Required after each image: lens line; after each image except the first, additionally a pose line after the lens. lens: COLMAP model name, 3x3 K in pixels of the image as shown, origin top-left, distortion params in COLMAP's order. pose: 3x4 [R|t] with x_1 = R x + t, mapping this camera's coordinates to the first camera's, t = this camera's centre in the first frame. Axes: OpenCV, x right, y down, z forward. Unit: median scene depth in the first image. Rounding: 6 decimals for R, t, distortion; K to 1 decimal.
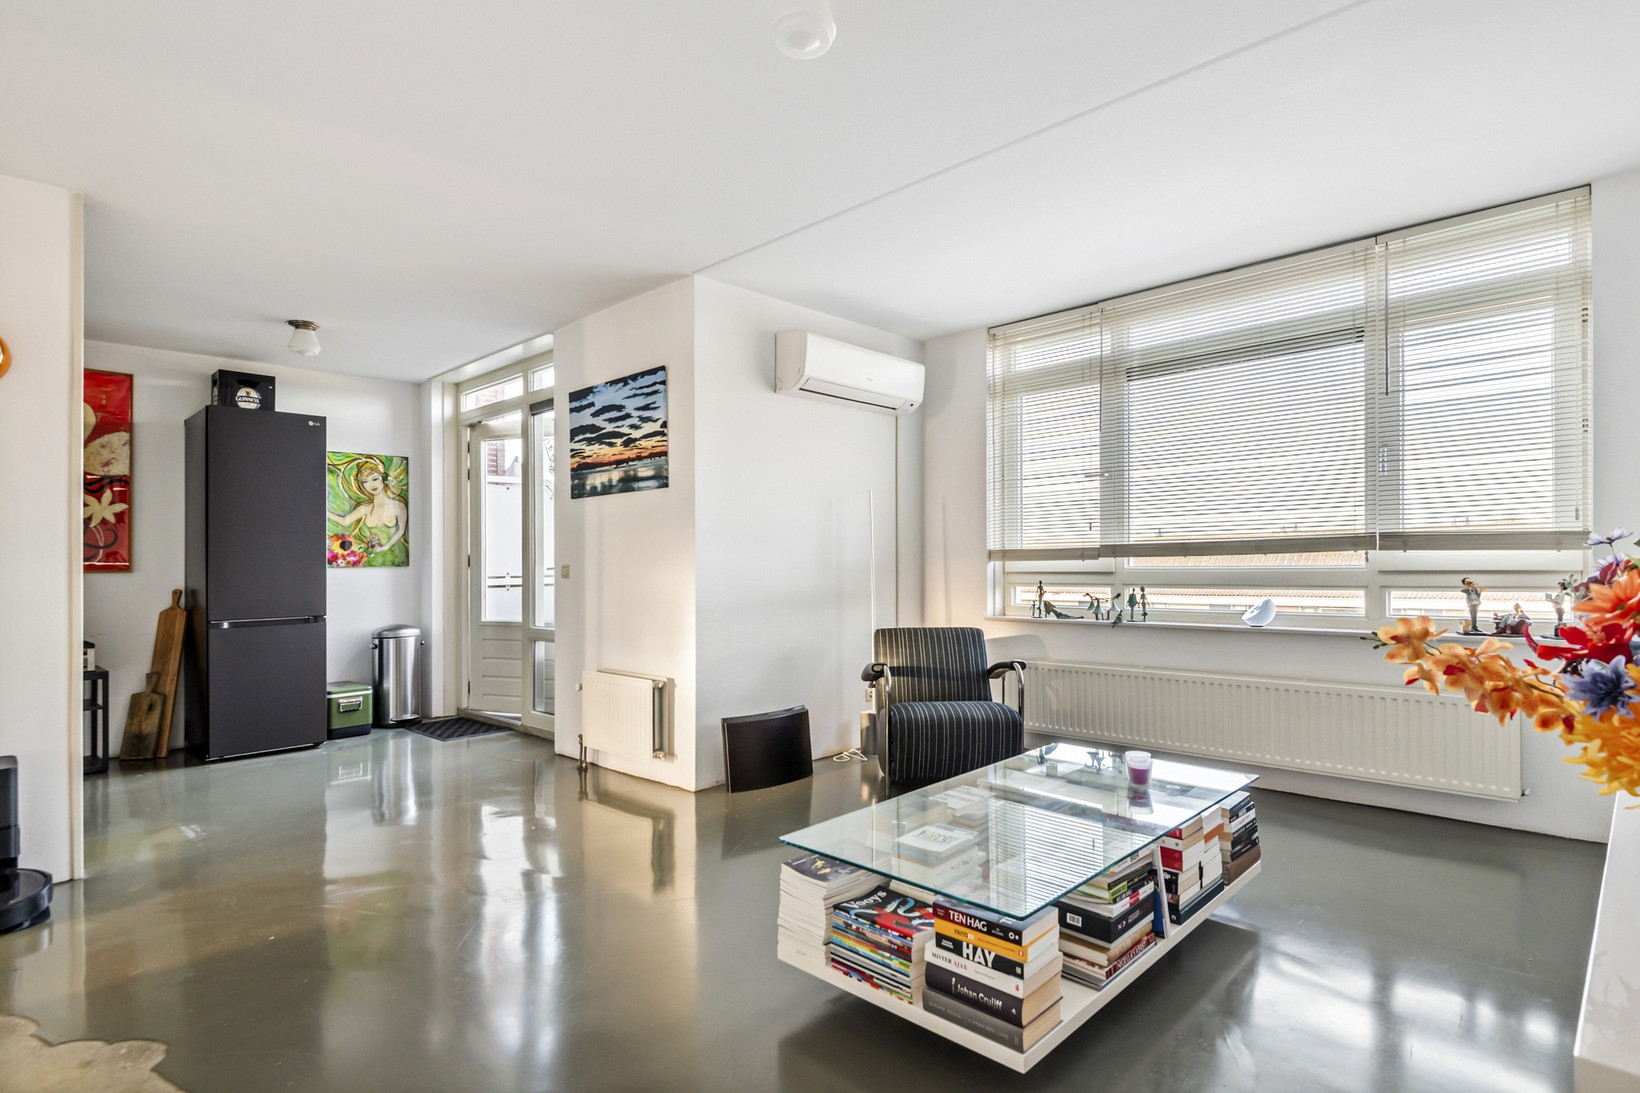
lens RADIAL K [[829.6, 0, 819.5], [0, 829.6, 569.5], [0, 0, 1]] dist [0.001310, 0.000130]
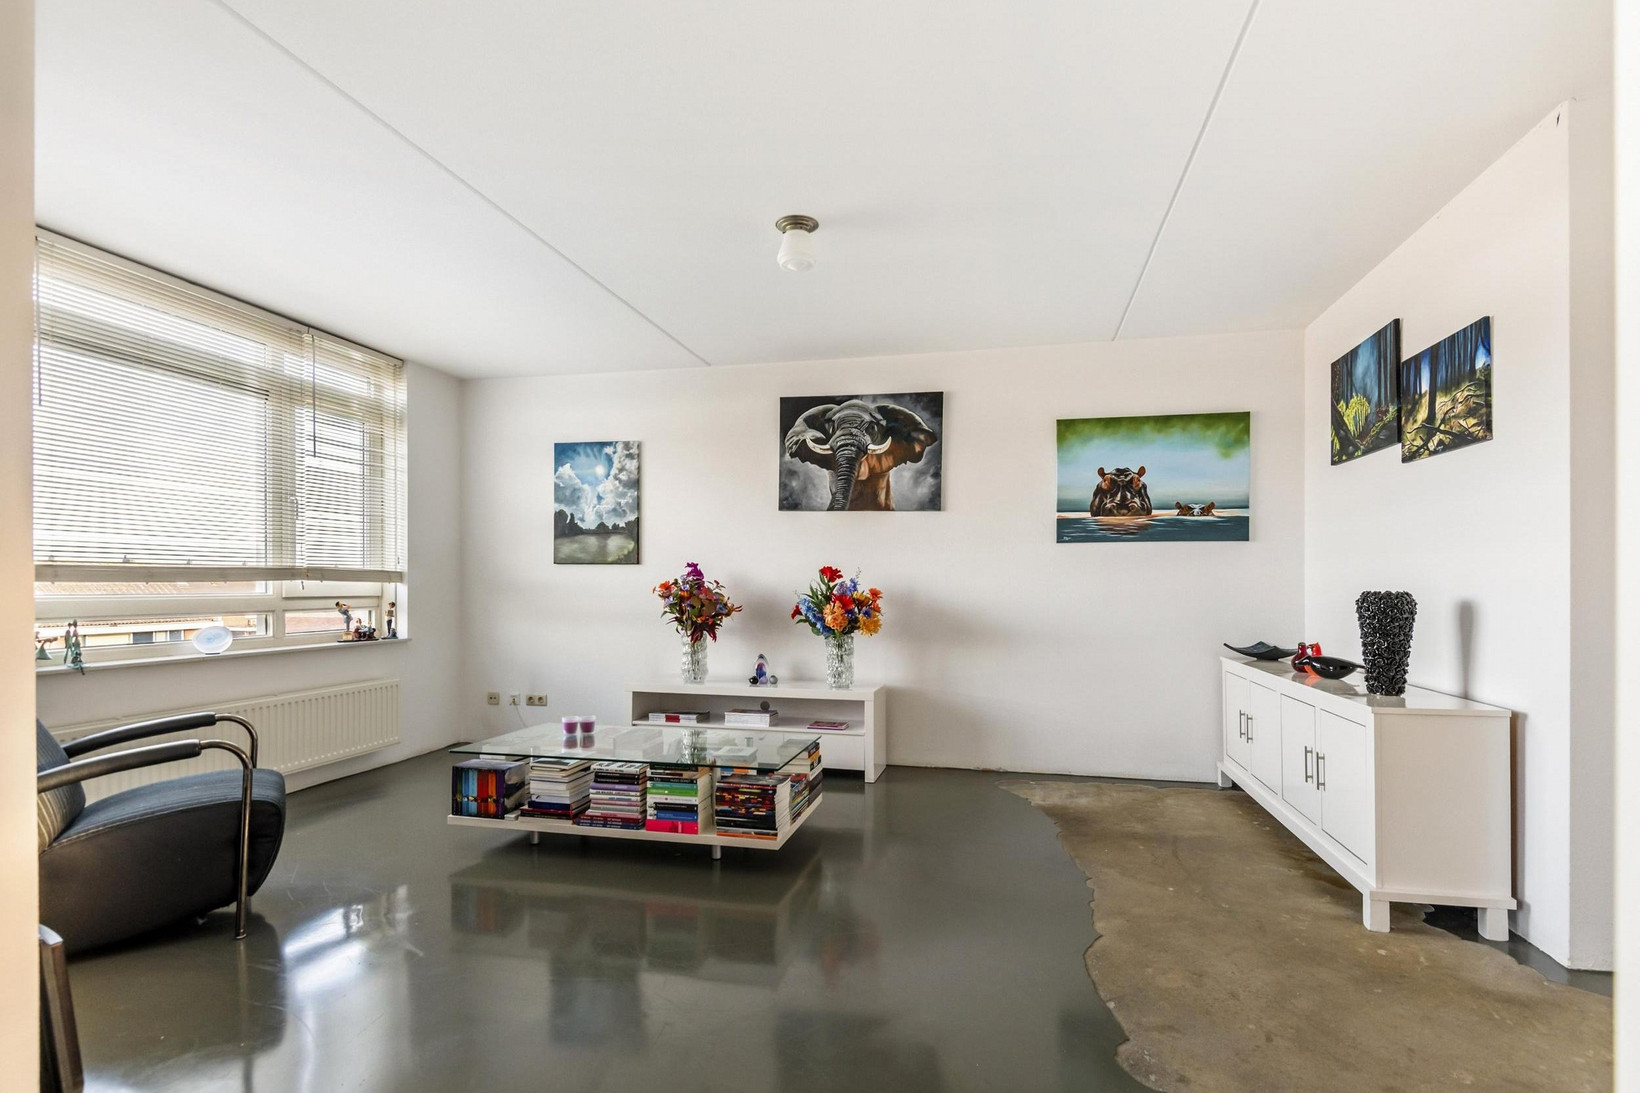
lens RADIAL K [[802.7, 0, 825.1], [0, 802.7, 579.9], [0, 0, 1]] dist [0.038081, -0.032021]
pose [[-0.514270, 0.022053, 0.857345, -0.634809], [0.015983, 0.999742, -0.016129, 0.007081], [-0.857479, 0.005408, -0.514490, 0.808084]]
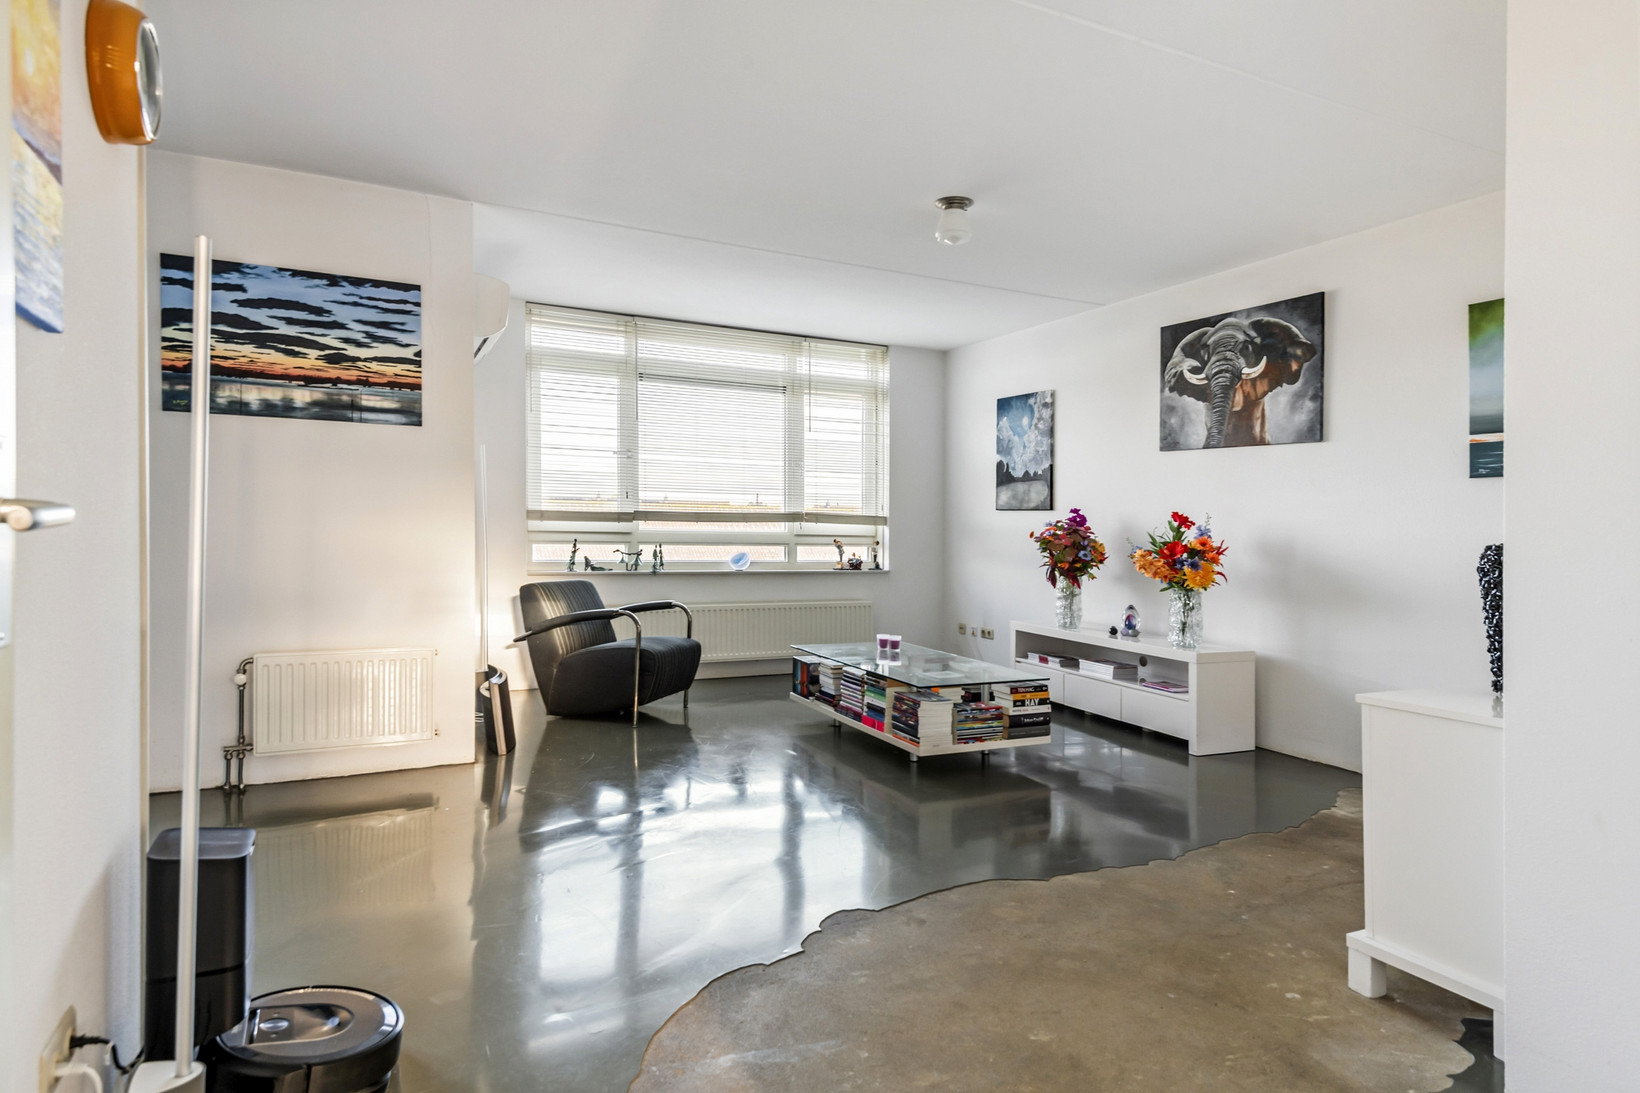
lens RADIAL K [[924.5, 0, 820.0], [0, 924.5, 546.5], [0, 0, 1]] dist [0.001194, 0.000402]
pose [[0.351802, 0.003449, 0.936068, -0.913485], [-0.015214, 0.999882, 0.002034, 0.018166], [-0.935951, -0.014957, 0.351813, 0.257272]]
